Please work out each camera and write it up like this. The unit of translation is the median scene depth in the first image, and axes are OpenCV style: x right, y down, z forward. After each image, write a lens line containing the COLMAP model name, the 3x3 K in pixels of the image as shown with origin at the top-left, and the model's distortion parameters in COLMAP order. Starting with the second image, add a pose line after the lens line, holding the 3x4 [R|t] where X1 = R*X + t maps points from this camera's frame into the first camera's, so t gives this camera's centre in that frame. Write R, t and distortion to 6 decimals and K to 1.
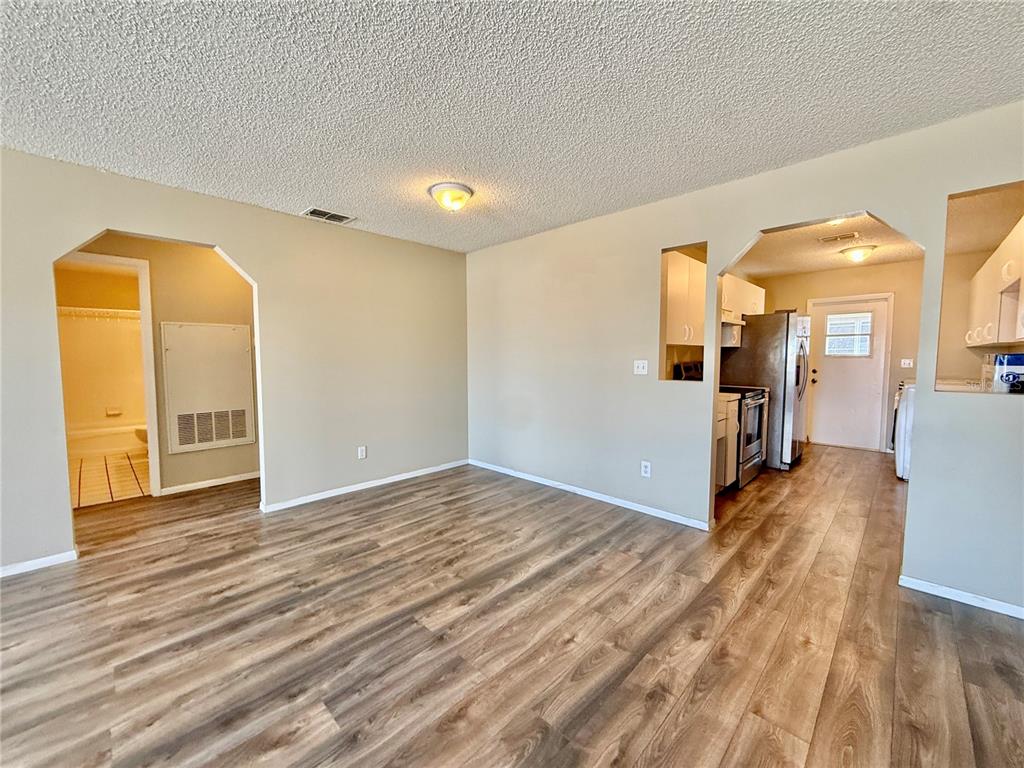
lens RADIAL K [[414.6, 0, 512.0], [0, 414.6, 384.0], [0, 0, 1]] dist [-0.000994, -0.000179]
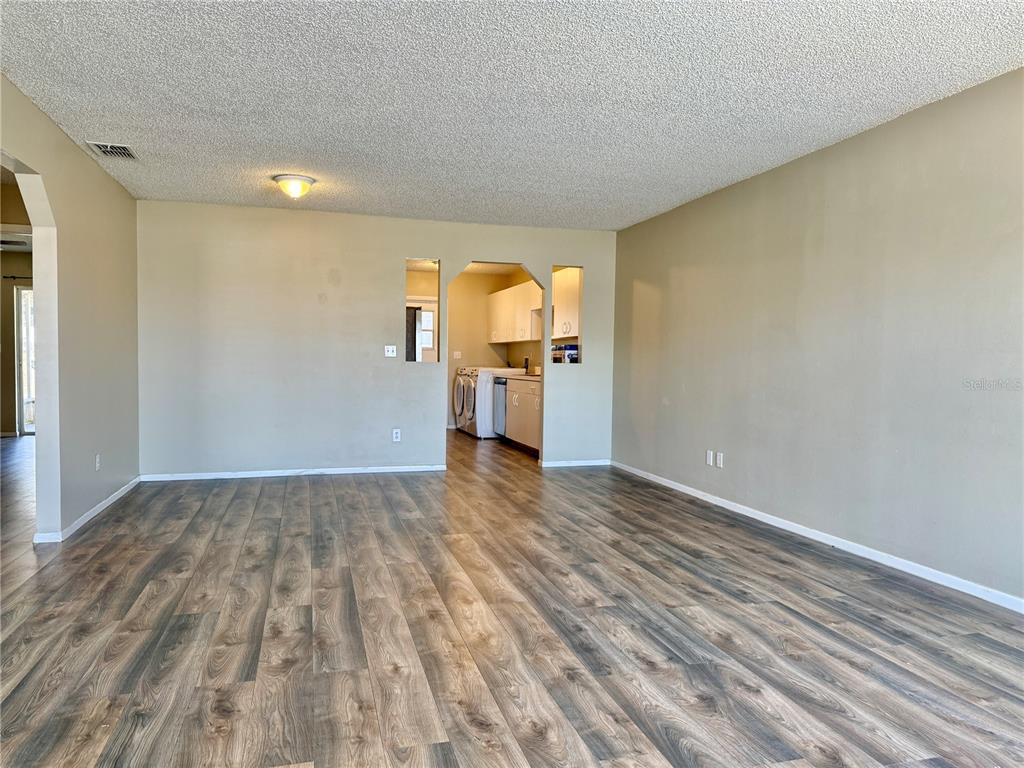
lens RADIAL K [[718.1, 0, 512.0], [0, 718.1, 384.0], [0, 0, 1]] dist [-0.000851, -0.000015]
pose [[0.503005, -0.026565, 0.863875, -1.905728], [0.049402, 0.998777, 0.001948, 0.098442], [-0.862870, 0.041697, 0.503703, -0.515764]]
